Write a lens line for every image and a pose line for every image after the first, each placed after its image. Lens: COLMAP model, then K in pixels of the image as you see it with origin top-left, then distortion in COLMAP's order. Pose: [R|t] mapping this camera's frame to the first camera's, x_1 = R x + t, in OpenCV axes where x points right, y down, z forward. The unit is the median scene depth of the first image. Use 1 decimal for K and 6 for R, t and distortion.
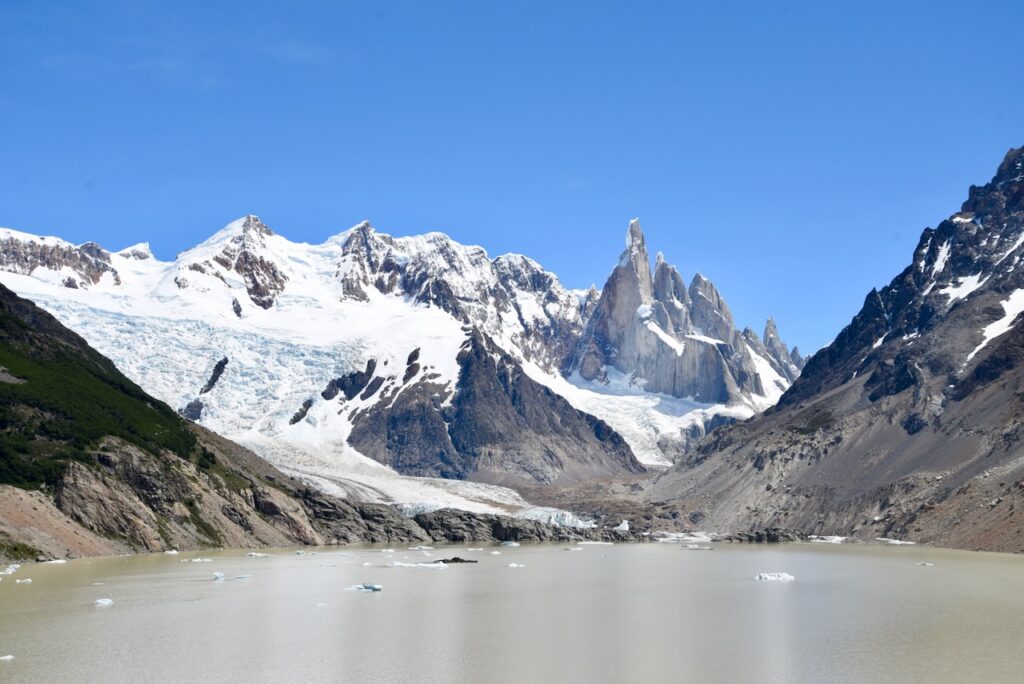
lens RADIAL K [[1166.1, 0, 512.0], [0, 1166.1, 342.0], [0, 0, 1]] dist [0.143833, 0.016558]
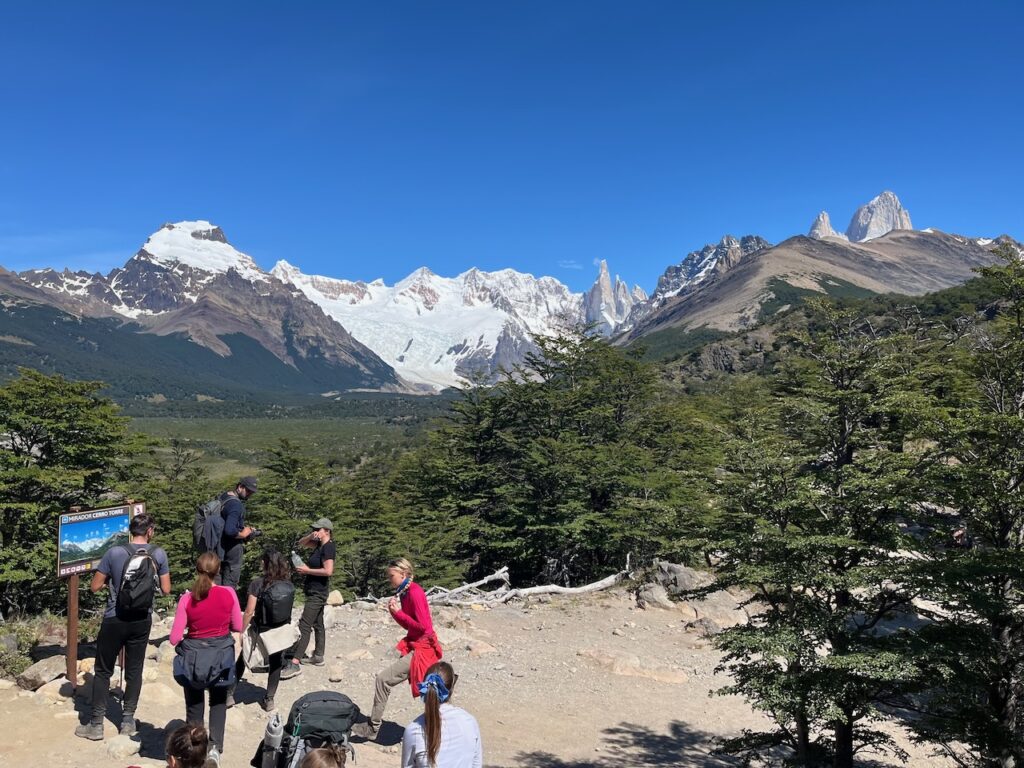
lens RADIAL K [[778.7, 0, 512.0], [0, 778.7, 384.0], [0, 0, 1]] dist [0.007715, 0.001444]
pose [[0.991661, 0.010329, -0.128457, 0.215539], [0.005869, 0.992129, 0.125083, -0.105196], [0.128738, -0.124794, 0.983795, -0.747292]]
